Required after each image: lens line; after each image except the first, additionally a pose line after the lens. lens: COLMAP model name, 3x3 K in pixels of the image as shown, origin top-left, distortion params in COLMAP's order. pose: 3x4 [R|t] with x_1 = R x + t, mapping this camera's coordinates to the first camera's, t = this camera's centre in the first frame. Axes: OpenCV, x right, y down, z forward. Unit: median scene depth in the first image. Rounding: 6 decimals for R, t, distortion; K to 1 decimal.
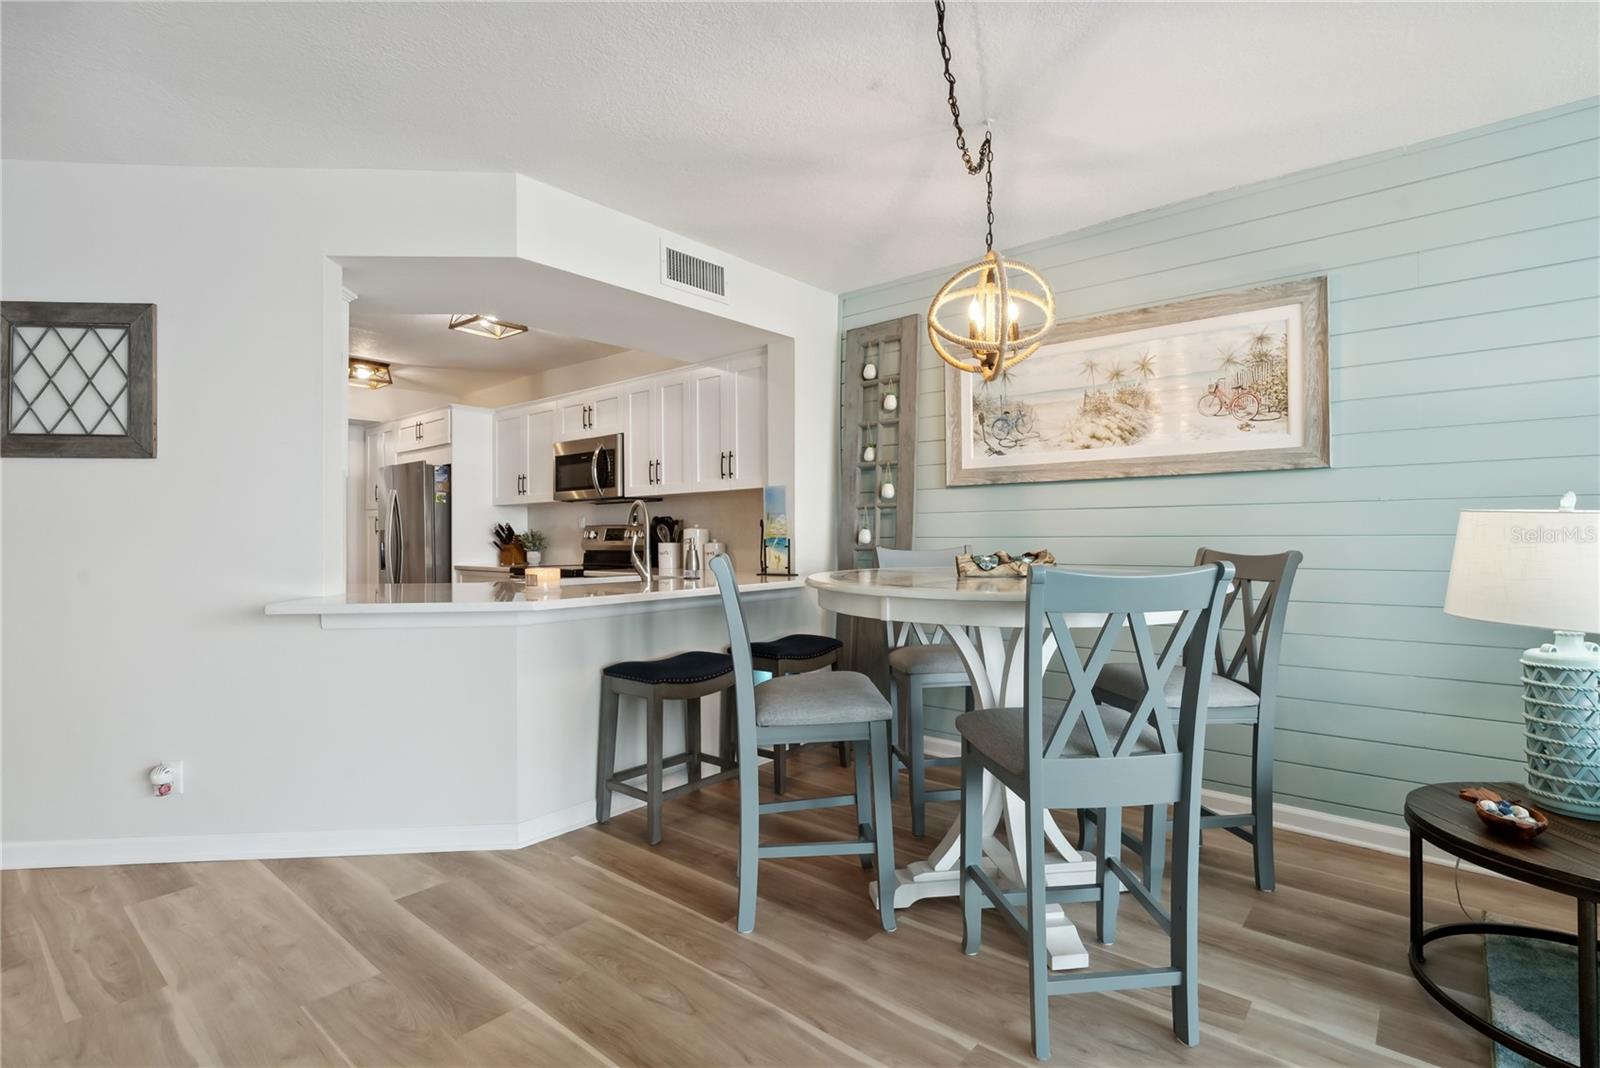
lens RADIAL K [[765.8, 0, 801.1], [0, 765.8, 530.4], [0, 0, 1]] dist [-0.015287, 0.008878]
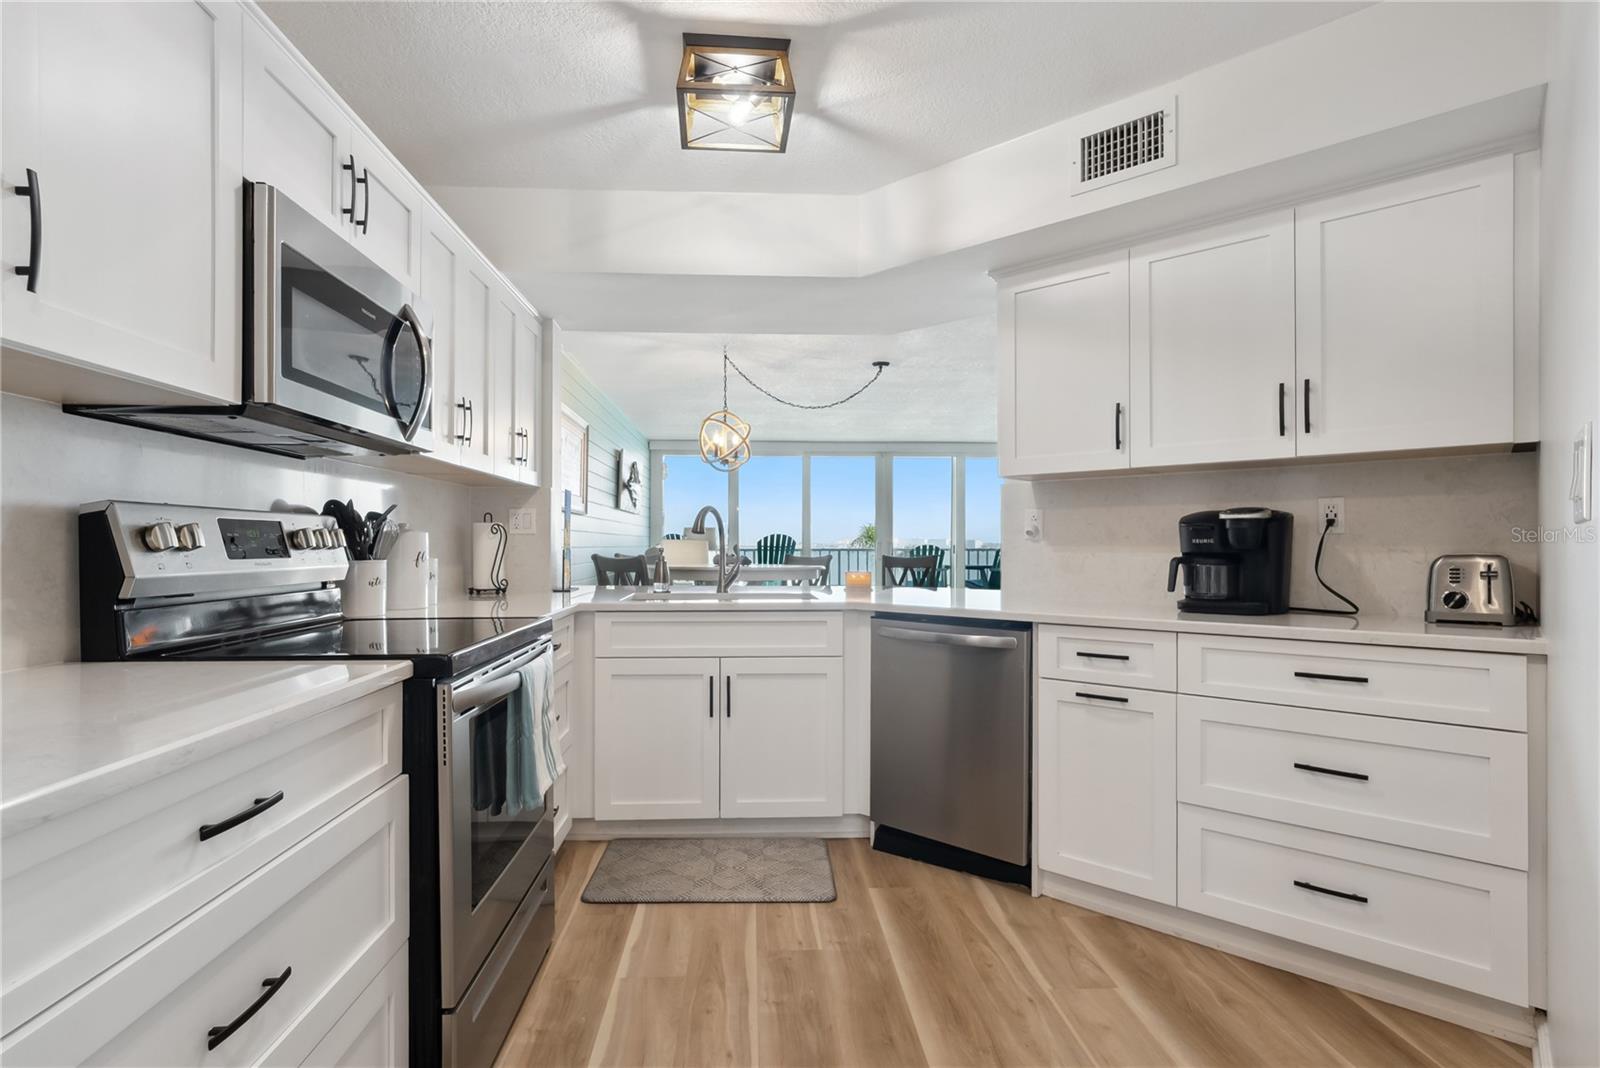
lens RADIAL K [[776.7, 0, 791.1], [0, 776.7, 558.2], [0, 0, 1]] dist [-0.009676, 0.000153]
pose [[-0.691090, -0.003722, 0.722759, -1.031496], [0.000505, 0.999984, 0.005633, 0.018837], [-0.722769, 0.004258, -0.691077, 1.714214]]
